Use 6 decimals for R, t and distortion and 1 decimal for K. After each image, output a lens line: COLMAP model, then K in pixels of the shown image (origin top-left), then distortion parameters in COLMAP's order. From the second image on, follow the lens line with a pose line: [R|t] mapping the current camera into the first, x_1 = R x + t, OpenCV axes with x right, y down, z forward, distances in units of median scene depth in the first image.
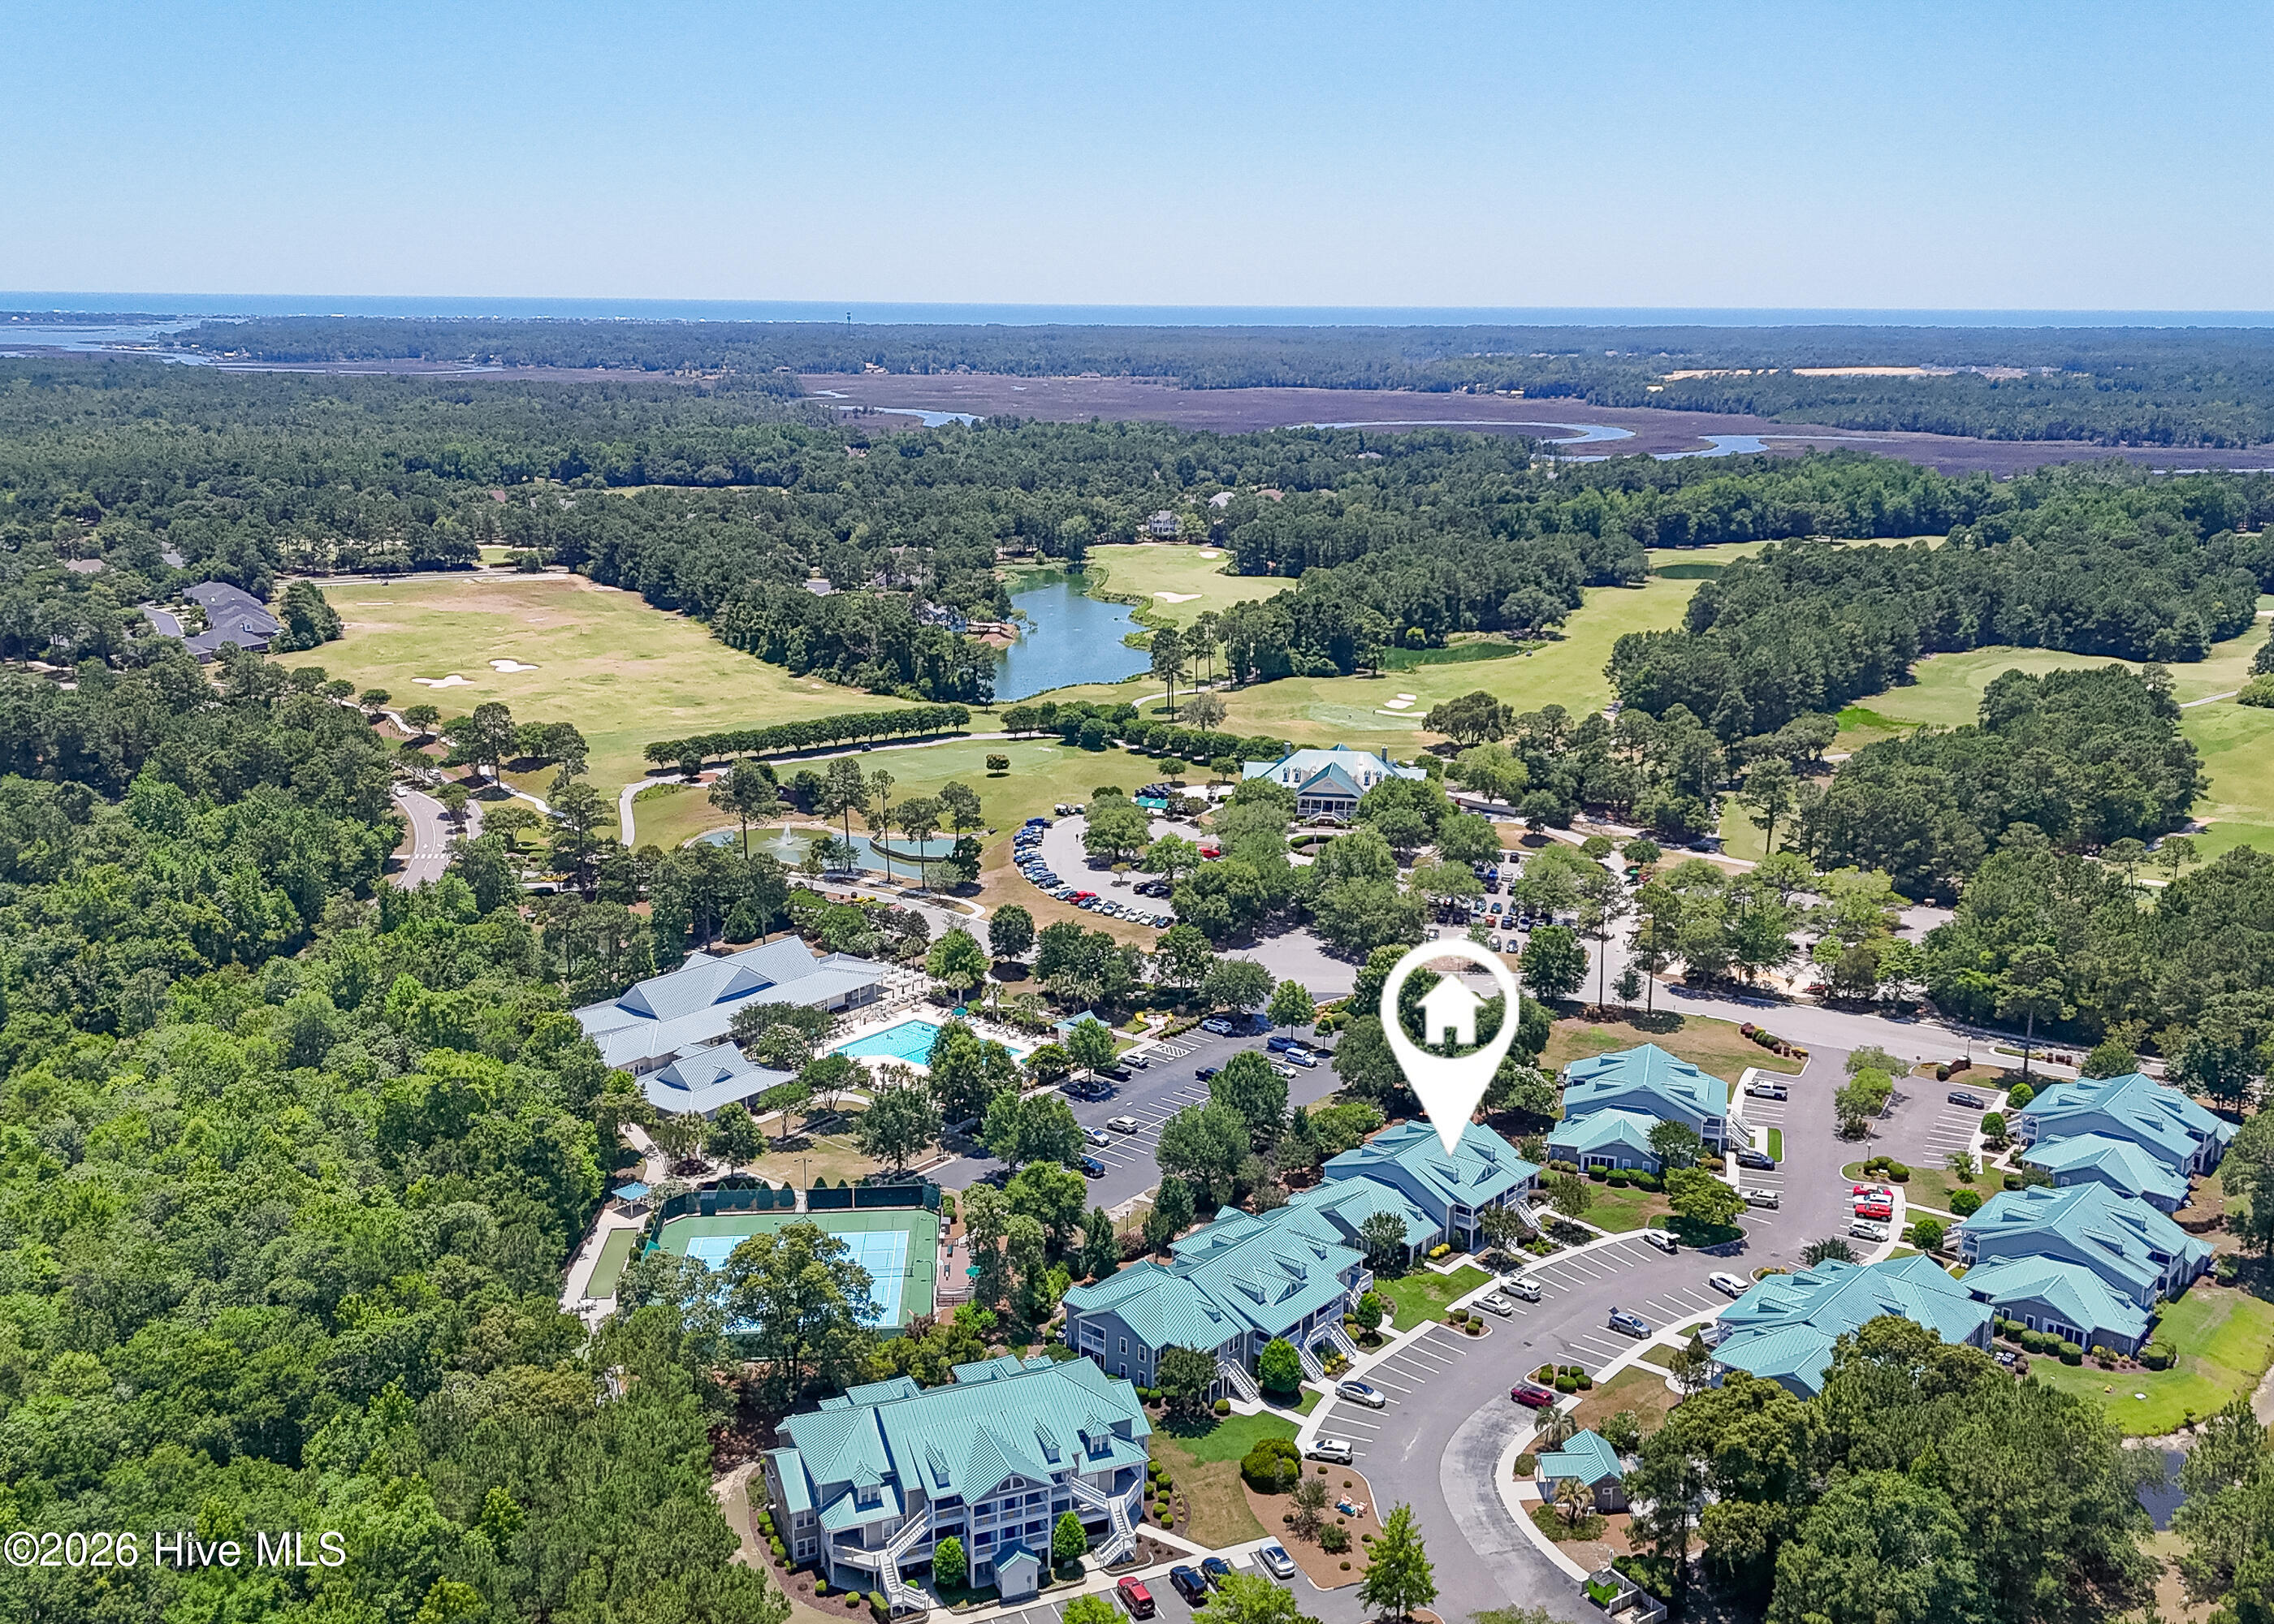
lens RADIAL K [[2120.7, 0, 1137.0], [0, 2120.7, 812.0], [0, 0, 1]] dist [0.113060, -0.195632]
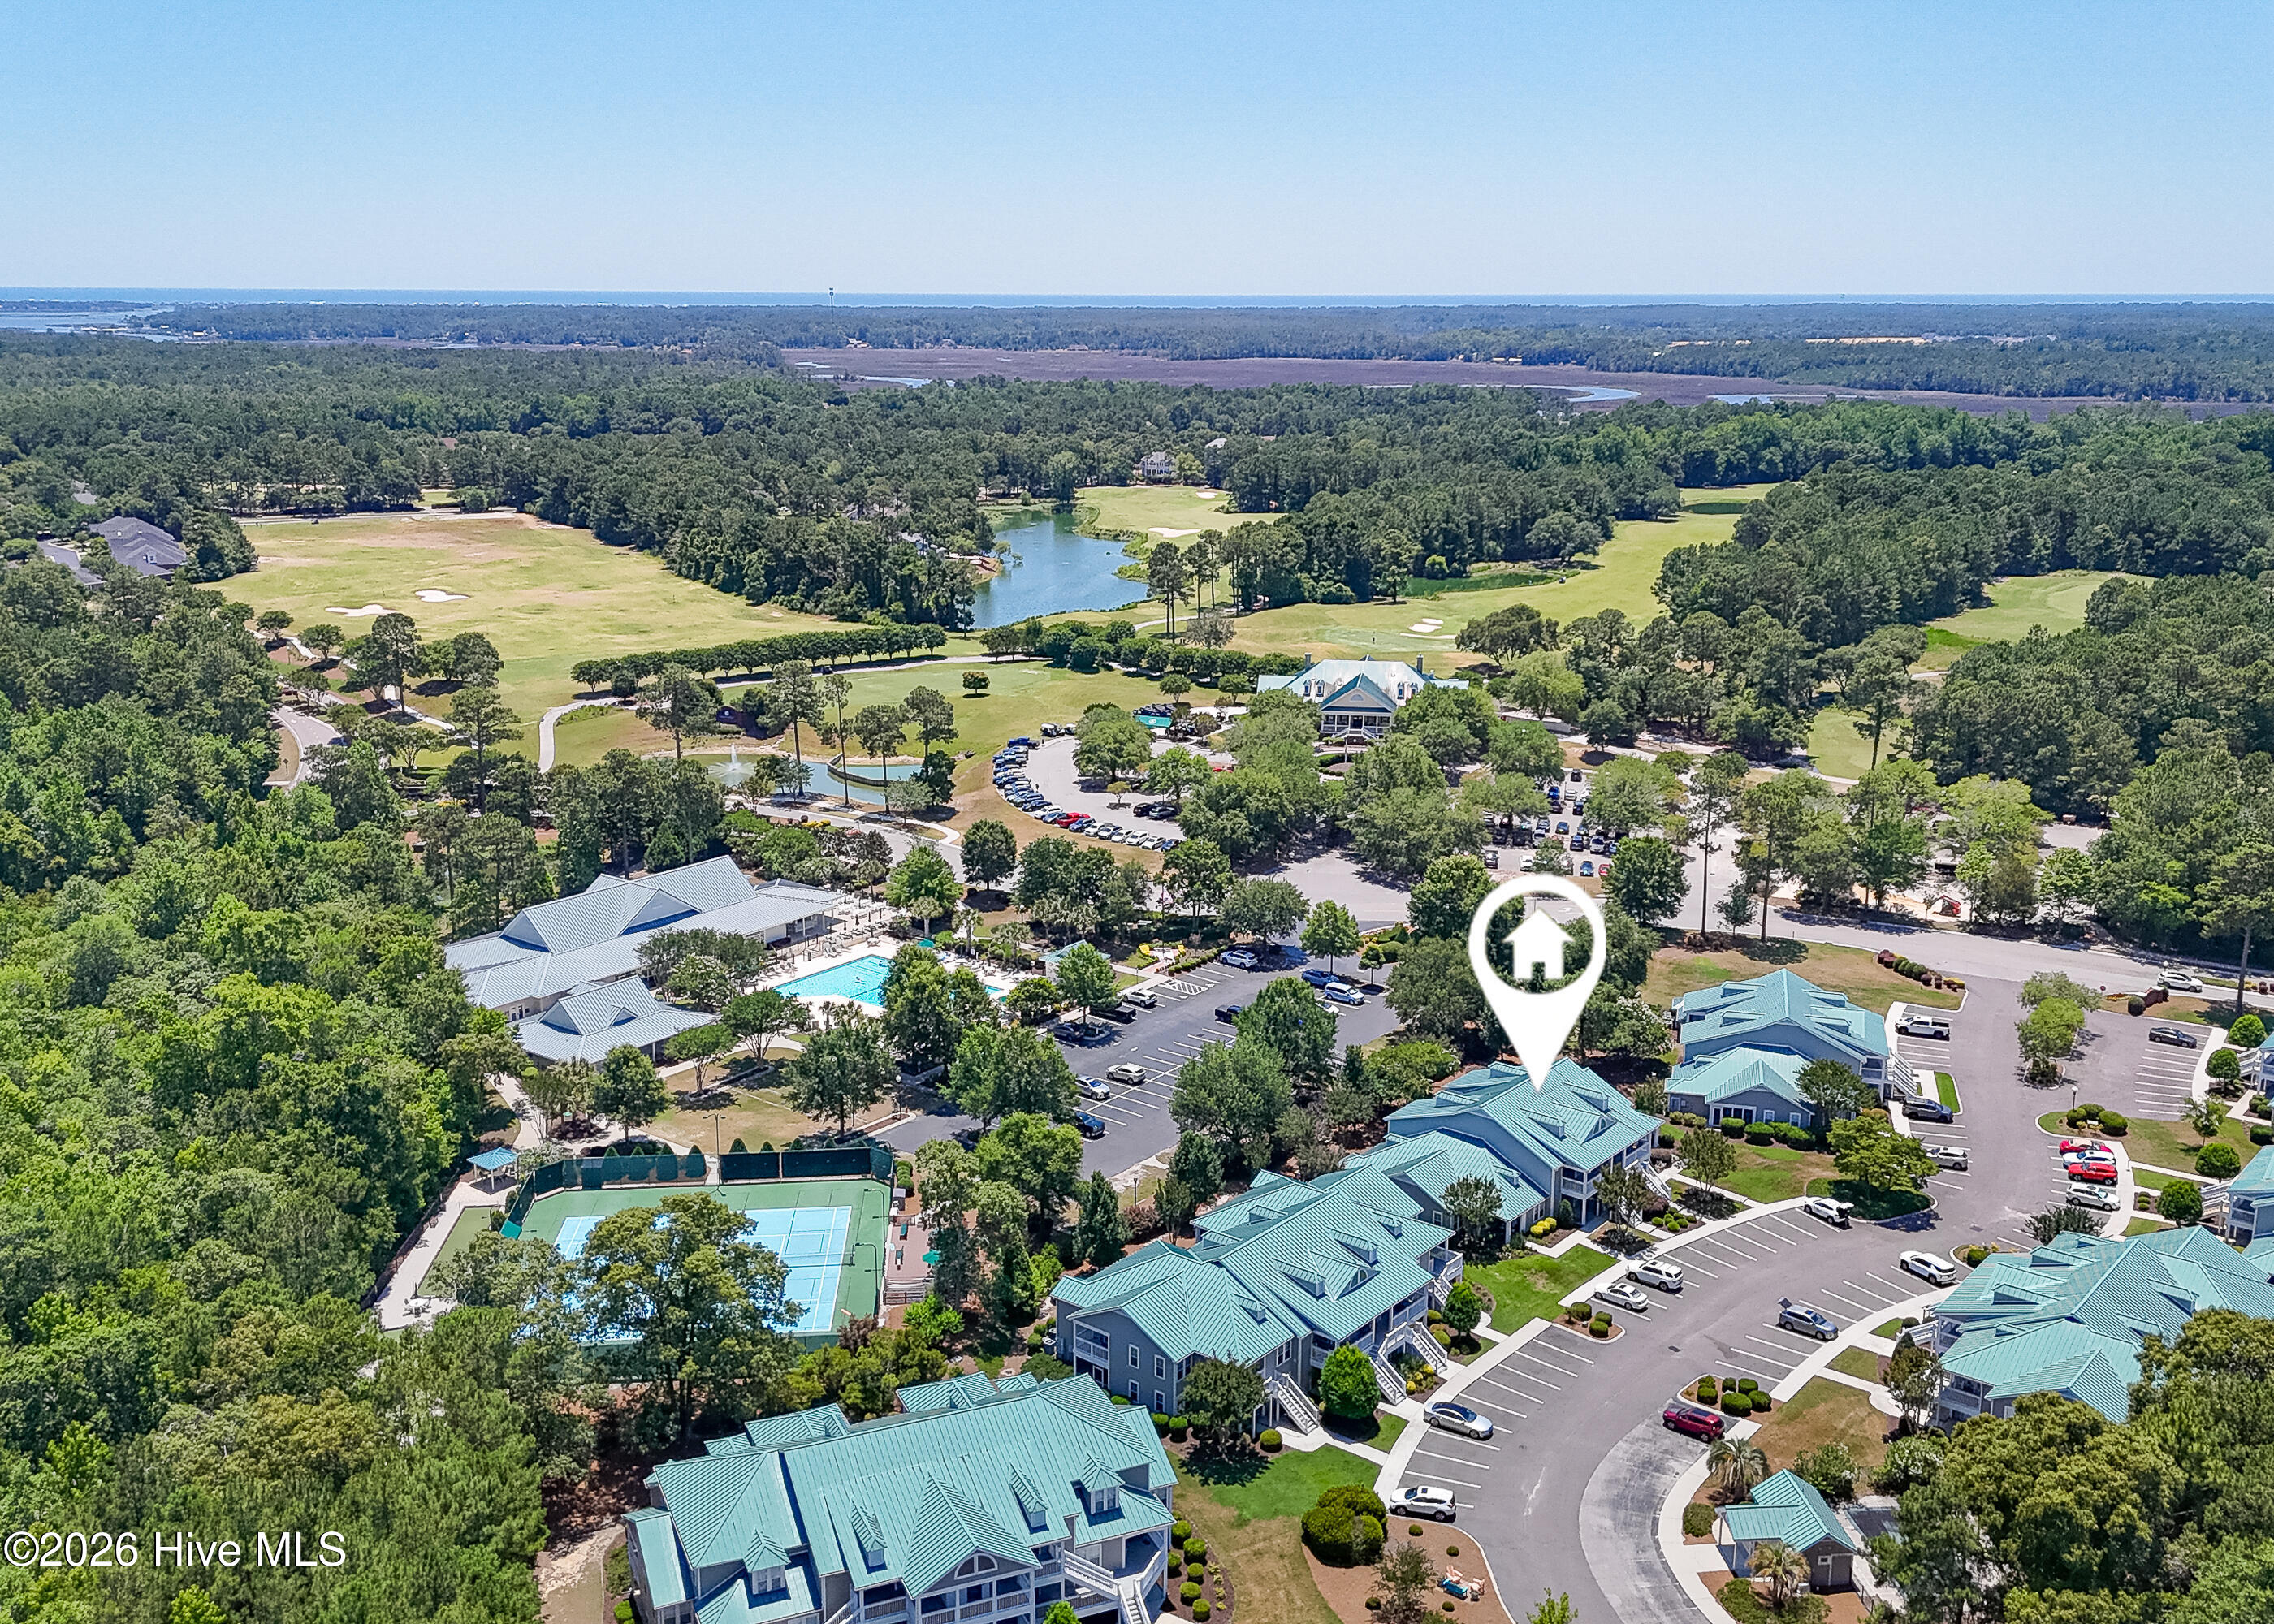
lens RADIAL K [[2120.7, 0, 1137.0], [0, 2120.7, 812.0], [0, 0, 1]] dist [0.113060, -0.195632]
pose [[0.999966, -0.007051, 0.004277, -0.005085], [0.007033, 0.999967, 0.004036, 0.042469], [-0.004305, -0.004005, 0.999983, 0.189078]]
